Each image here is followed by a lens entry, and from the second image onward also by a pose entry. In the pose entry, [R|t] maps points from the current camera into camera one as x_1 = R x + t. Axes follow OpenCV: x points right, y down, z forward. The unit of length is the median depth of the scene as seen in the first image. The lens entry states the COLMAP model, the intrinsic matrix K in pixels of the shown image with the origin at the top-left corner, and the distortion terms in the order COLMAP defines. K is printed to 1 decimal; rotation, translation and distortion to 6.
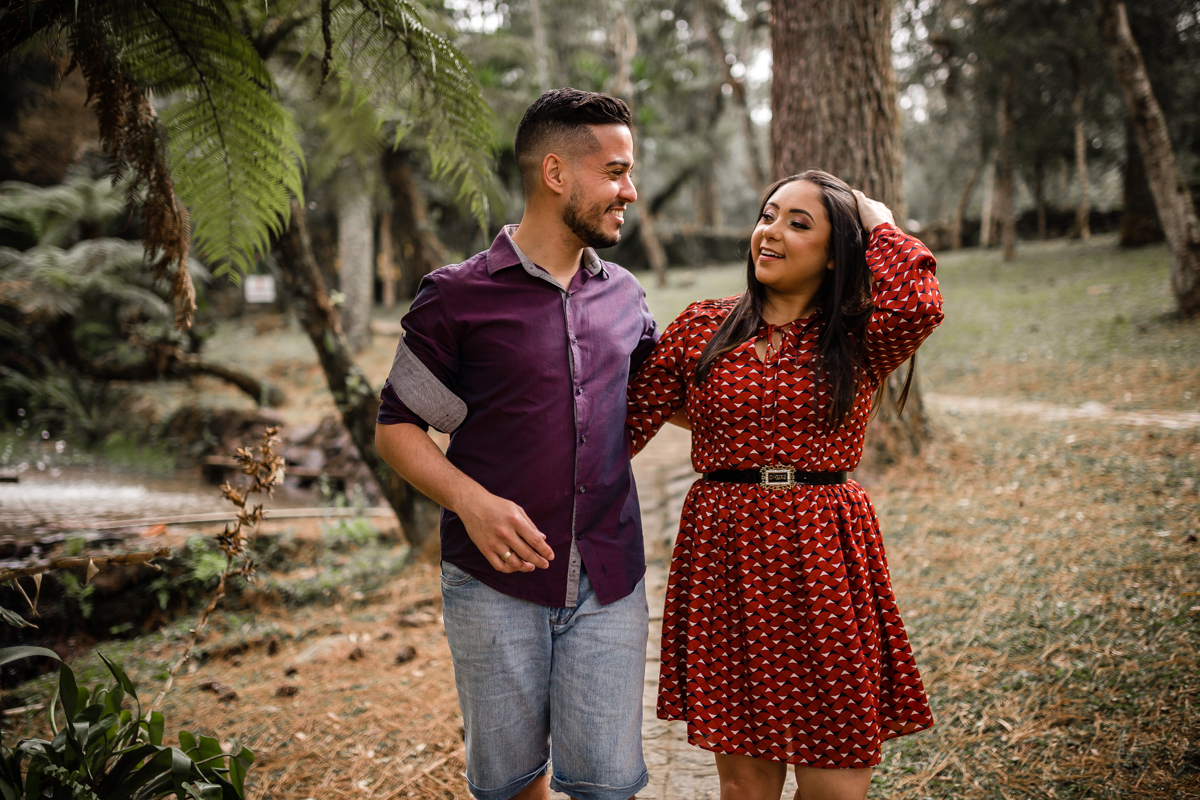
lens RADIAL K [[1209.6, 0, 600.0], [0, 1209.6, 400.0], [0, 0, 1]] dist [0.031982, 0.009926]
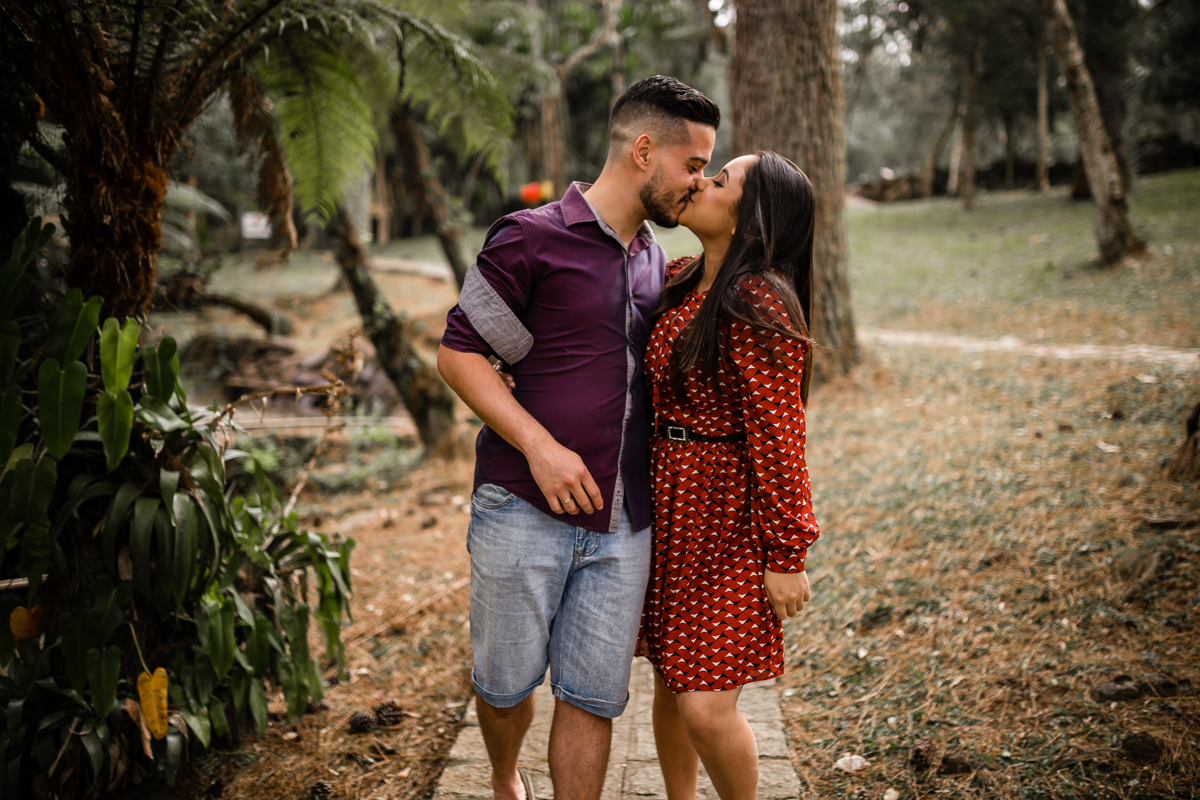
lens RADIAL K [[1173.3, 0, 600.0], [0, 1173.3, 400.0], [0, 0, 1]] dist [0.008589, 0.010422]
pose [[0.999806, 0.013033, 0.014748, -0.000958], [-0.013787, 0.998543, 0.052180, 0.010737], [-0.014046, -0.052374, 0.998529, -0.145236]]
